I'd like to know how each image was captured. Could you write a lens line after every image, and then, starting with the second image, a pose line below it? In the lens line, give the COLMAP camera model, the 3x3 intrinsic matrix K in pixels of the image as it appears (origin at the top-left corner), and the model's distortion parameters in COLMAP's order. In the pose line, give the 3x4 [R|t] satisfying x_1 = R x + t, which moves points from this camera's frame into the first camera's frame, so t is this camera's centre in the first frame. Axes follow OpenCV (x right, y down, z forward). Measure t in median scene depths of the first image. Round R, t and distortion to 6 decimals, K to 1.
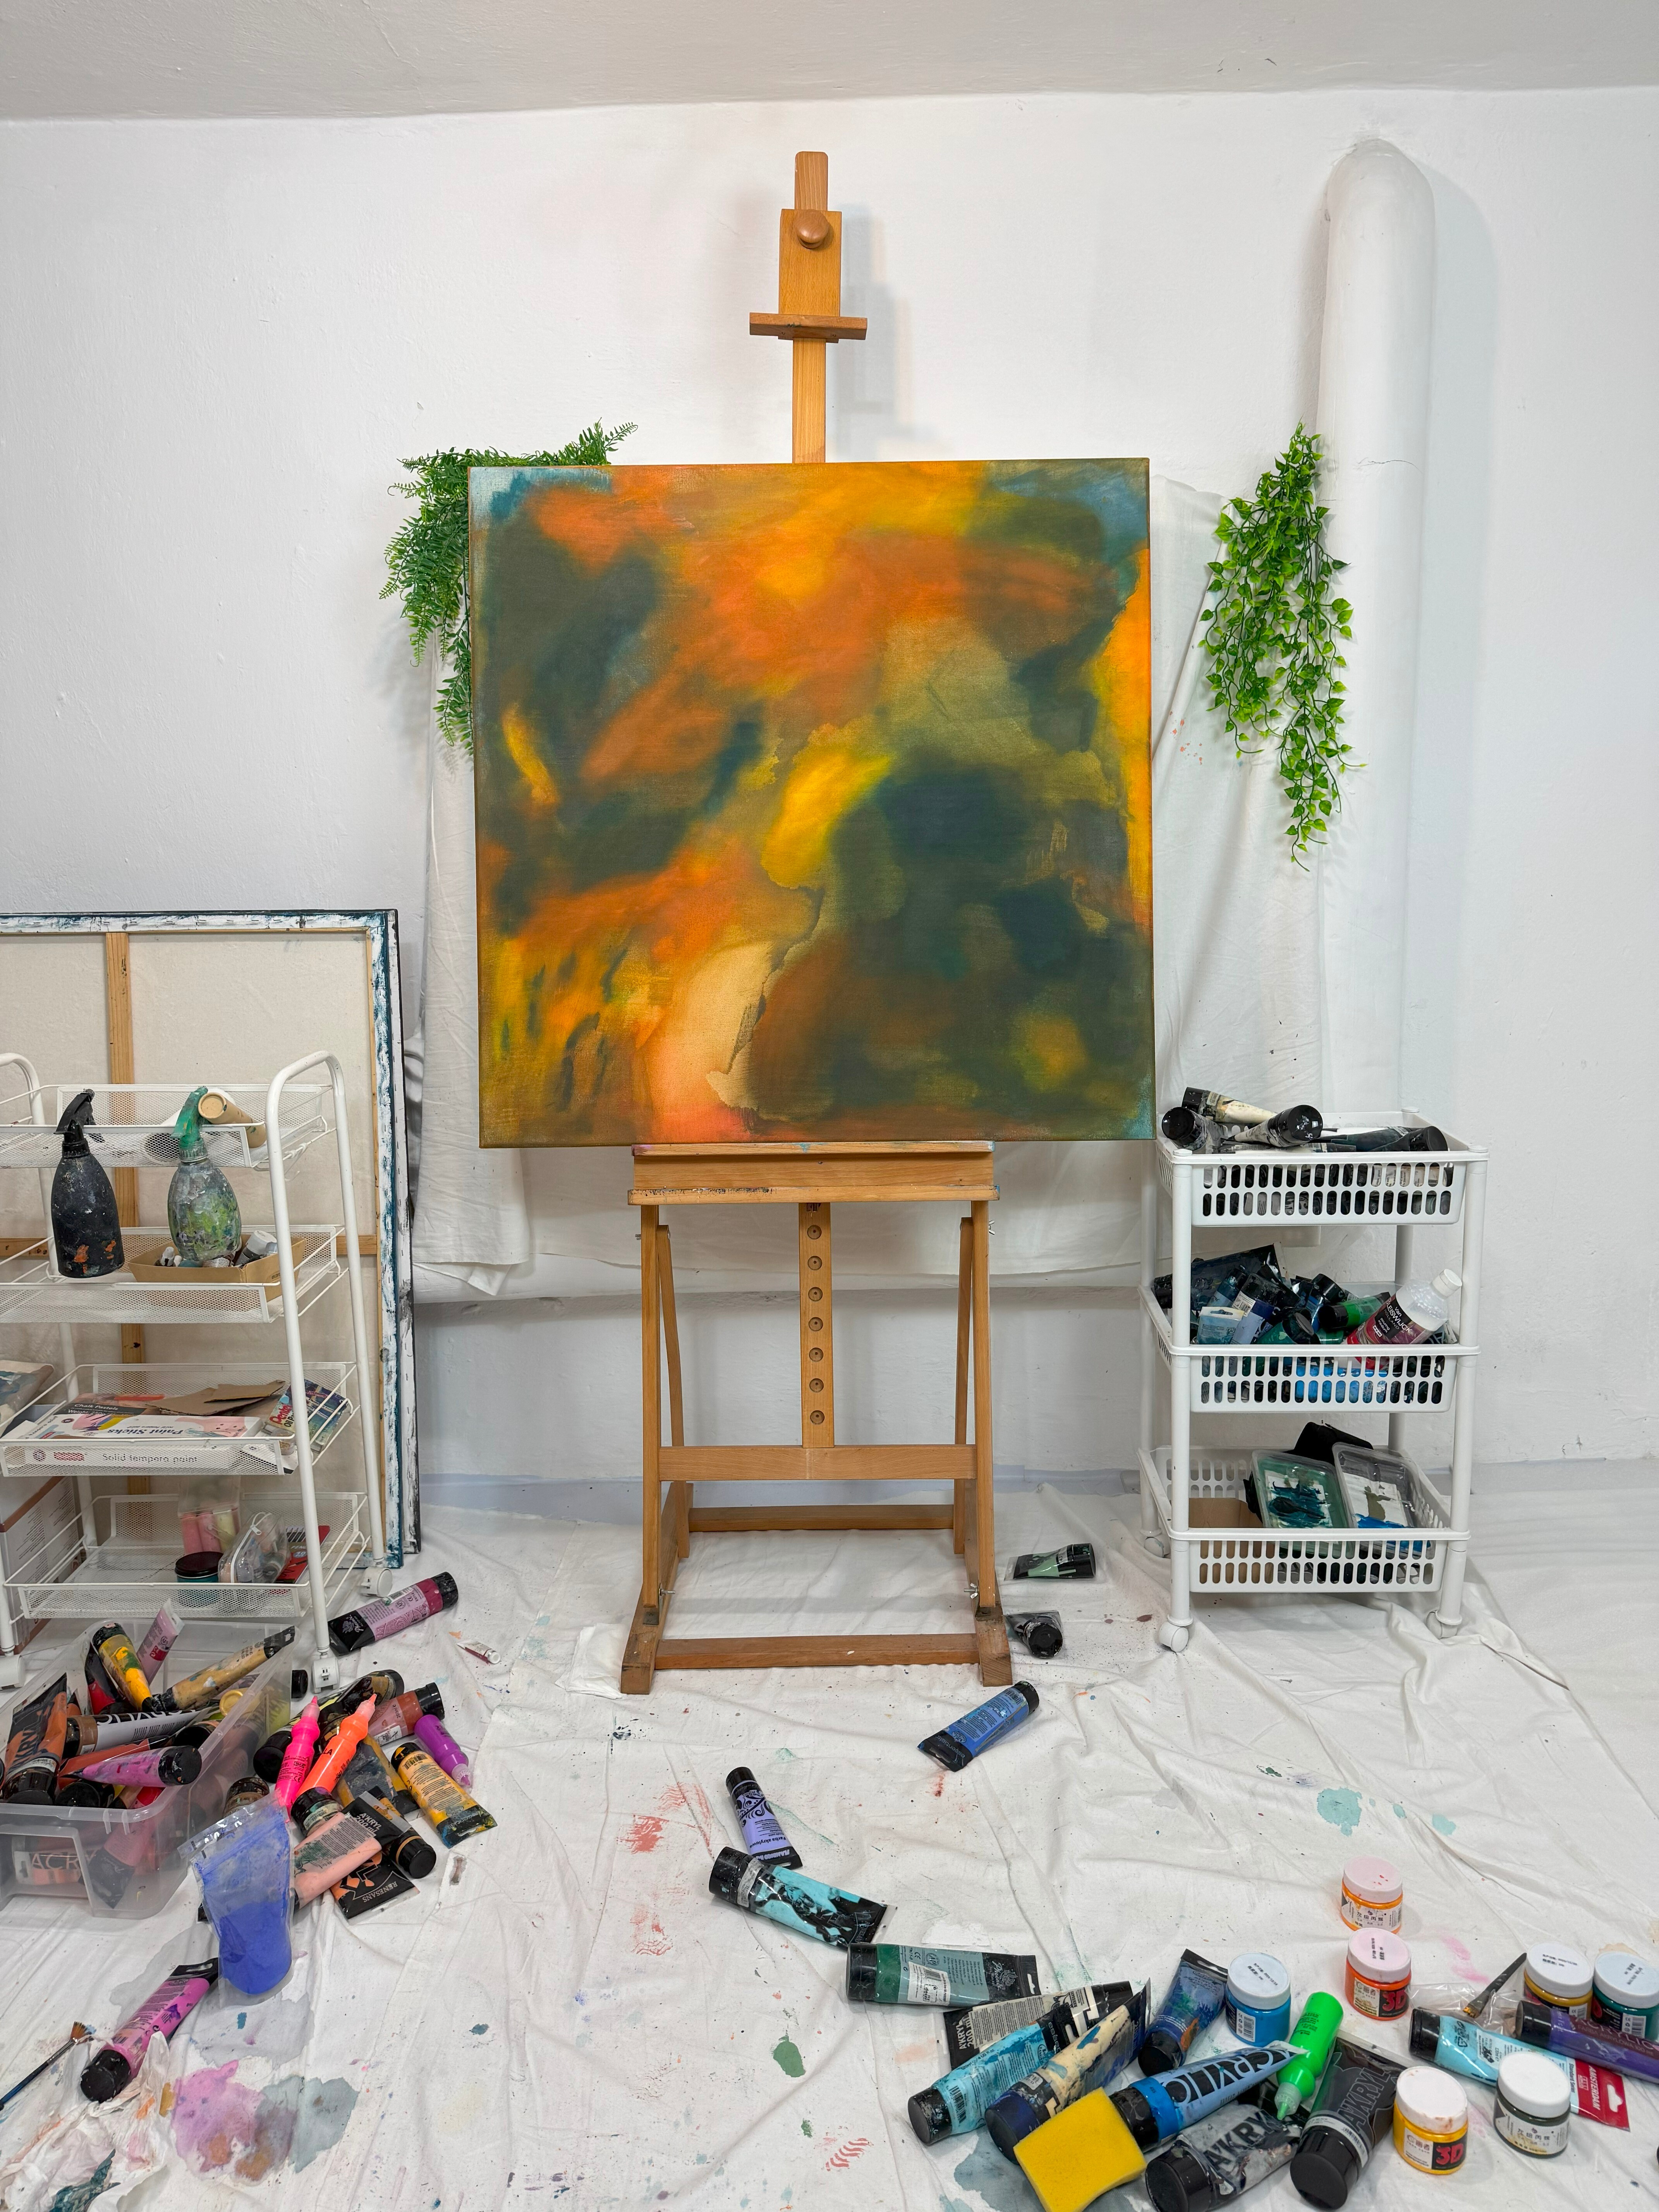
lens RADIAL K [[1525.5, 0, 839.8], [0, 1525.5, 1121.4], [0, 0, 1]] dist [0.009998, -0.020865]
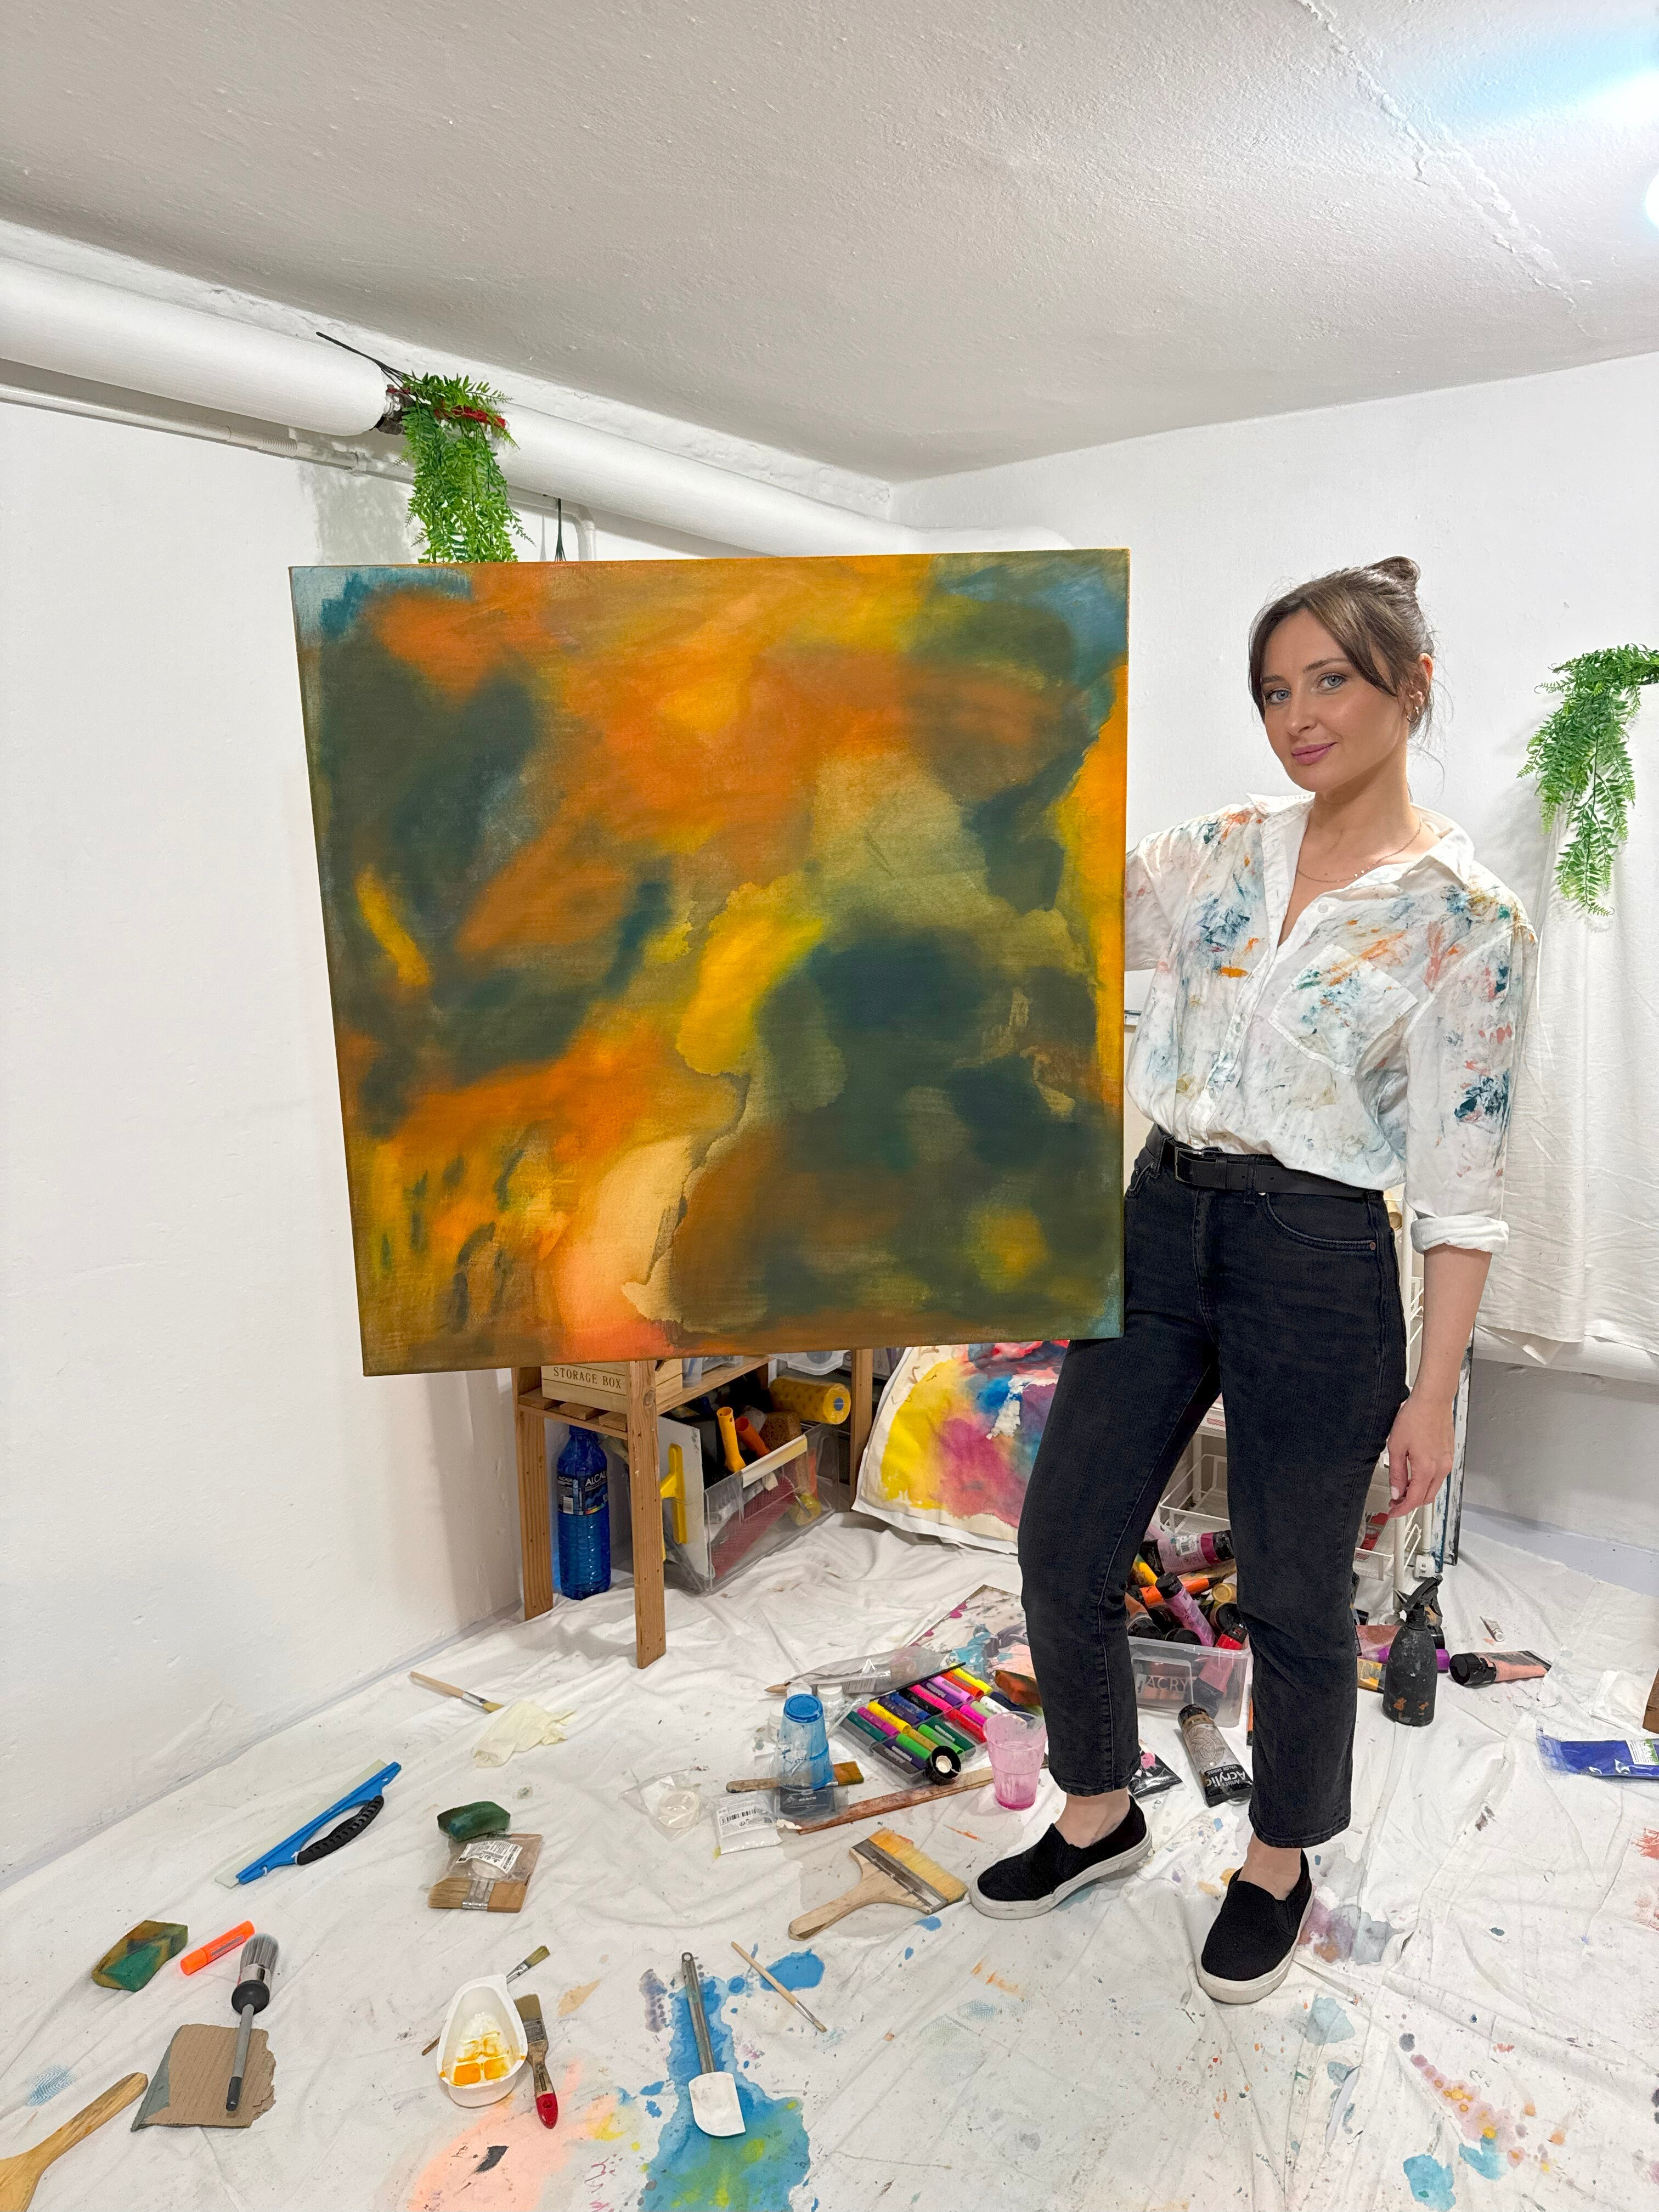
lens RADIAL K [[1525.5, 0, 844.2], [0, 1525.5, 1090.6], [0, 0, 1]] dist [0.009998, -0.020865]
pose [[0.817806, 0.092439, -0.568022, -0.025411], [-0.101516, 0.994710, 0.015719, -0.058566], [0.566470, 0.044808, 0.822863, -0.294230]]
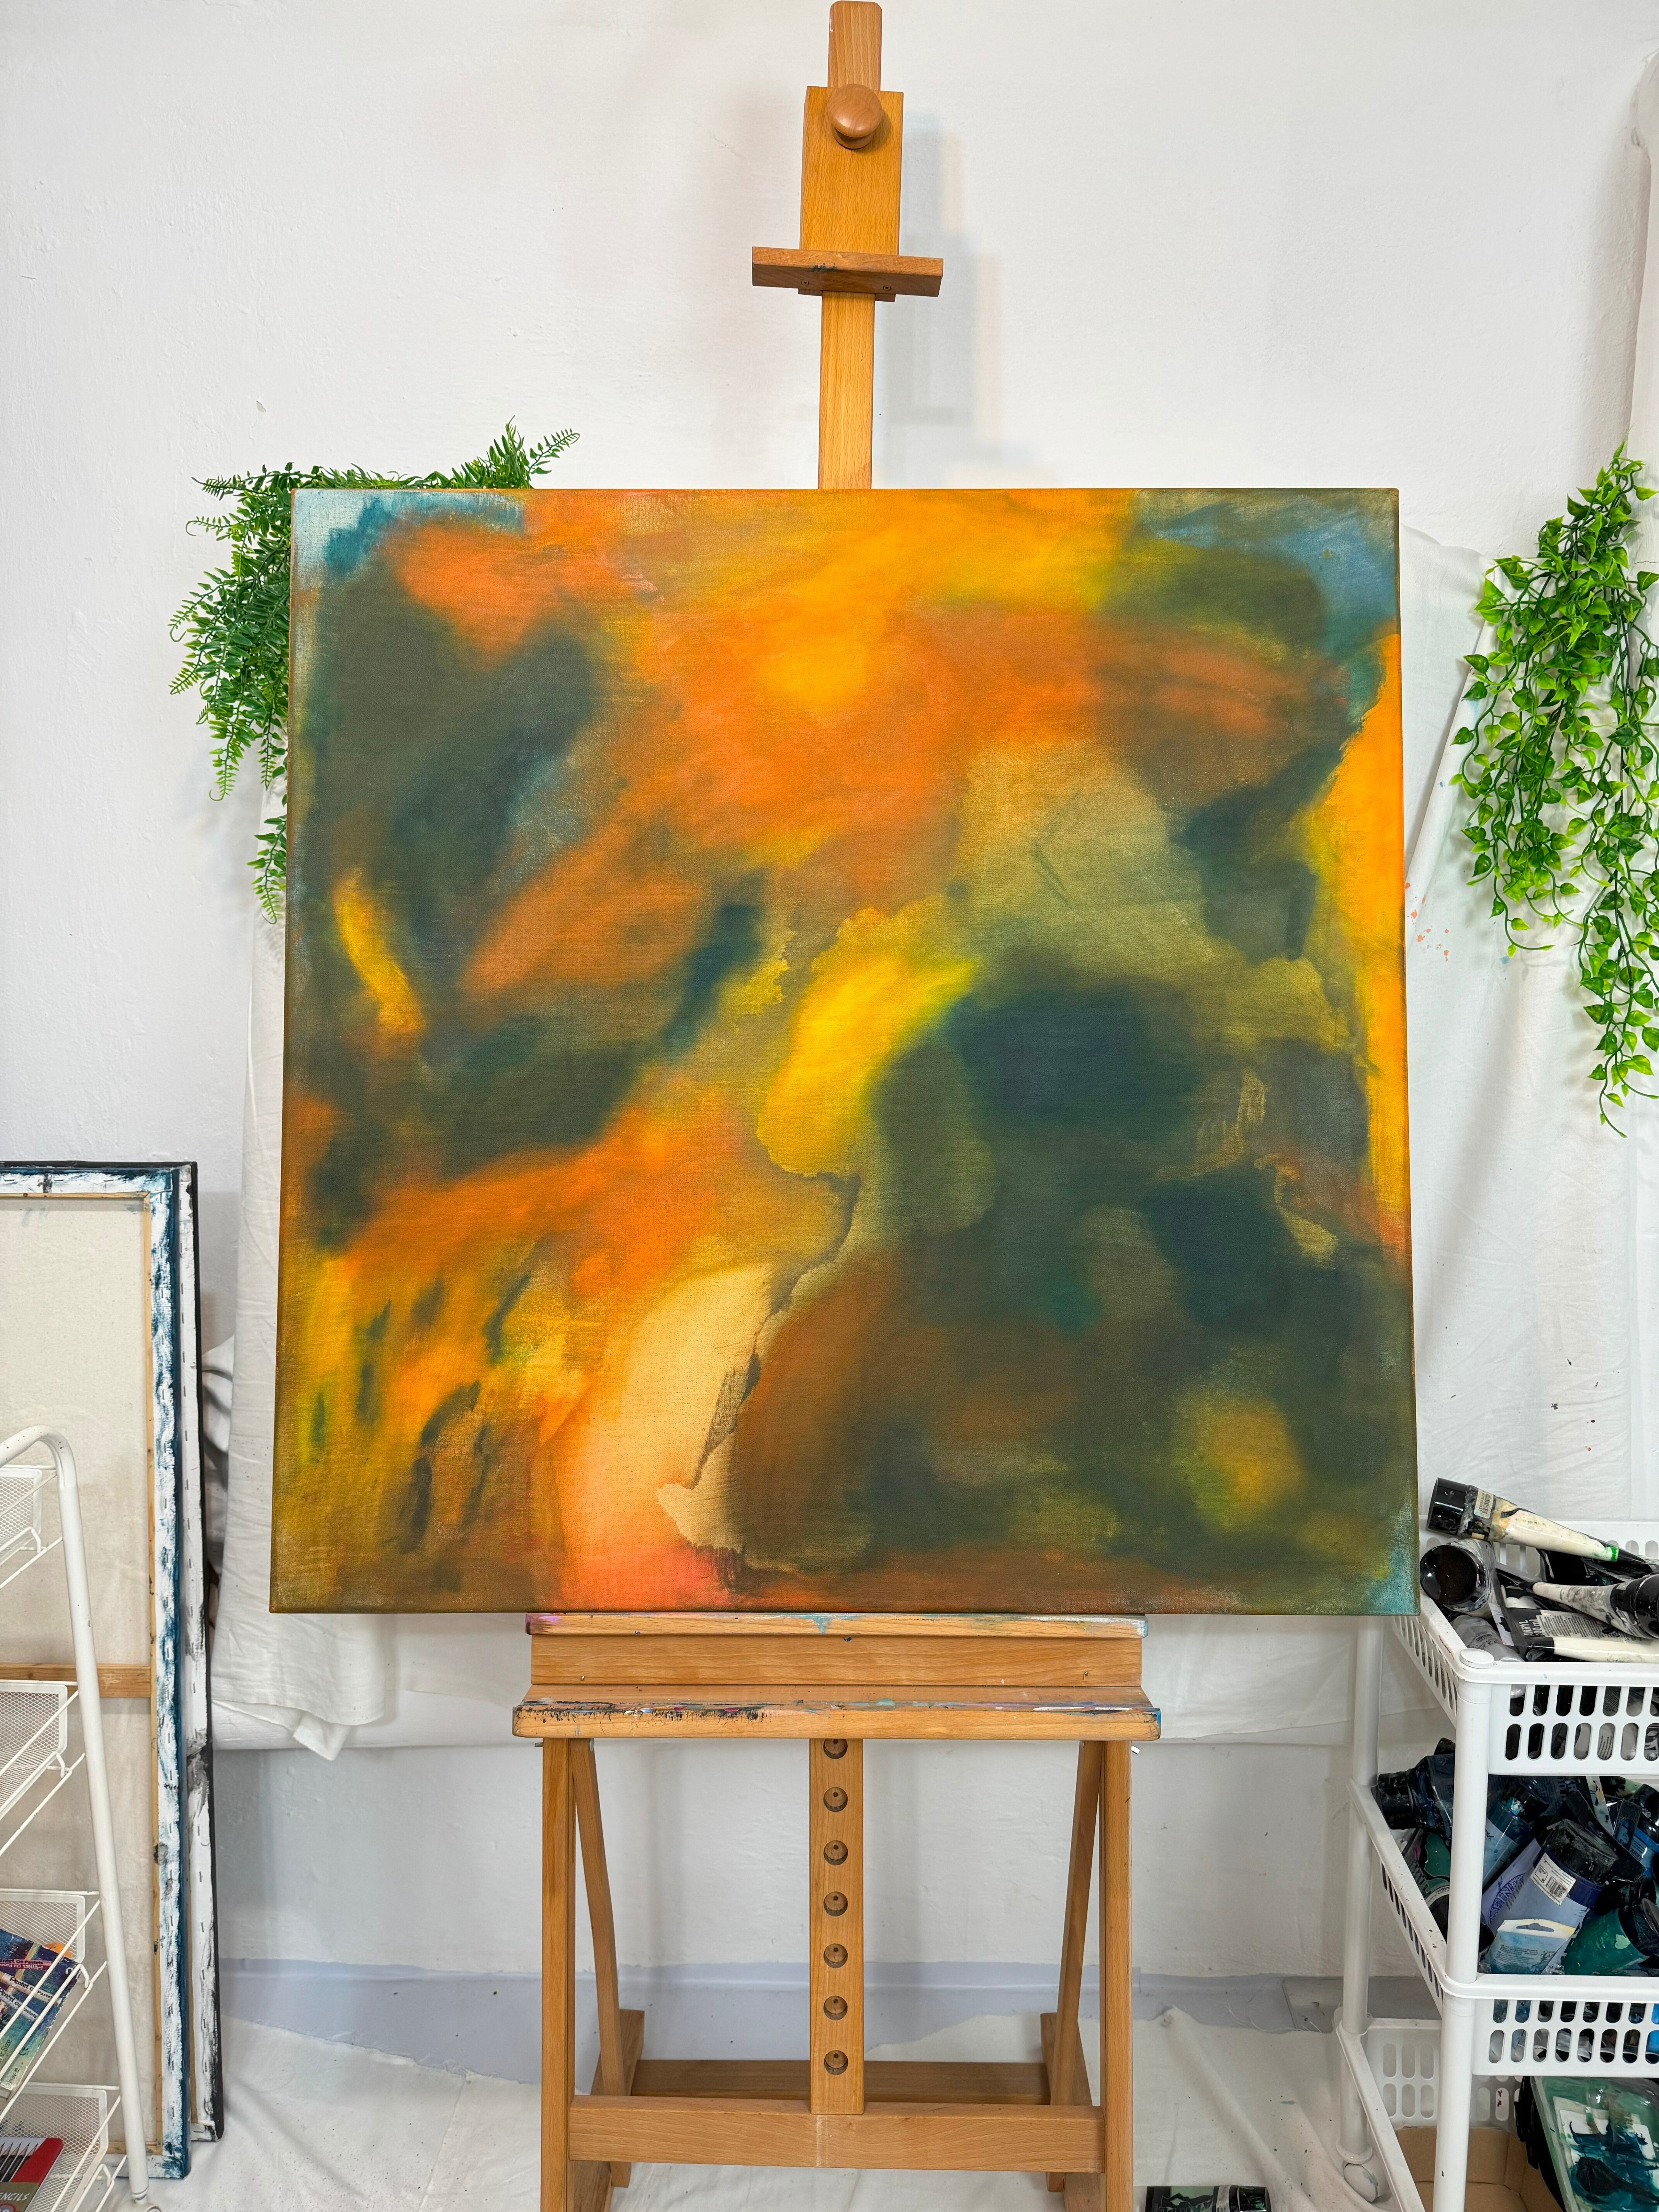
lens RADIAL K [[1525.5, 0, 851.1], [0, 1525.5, 1119.7], [0, 0, 1]] dist [0.009998, -0.020865]
pose [[0.999903, 0.013812, -0.001603, -0.012481], [-0.013870, 0.998889, -0.045048, -0.139087], [0.000979, 0.045066, 0.998984, 0.369942]]
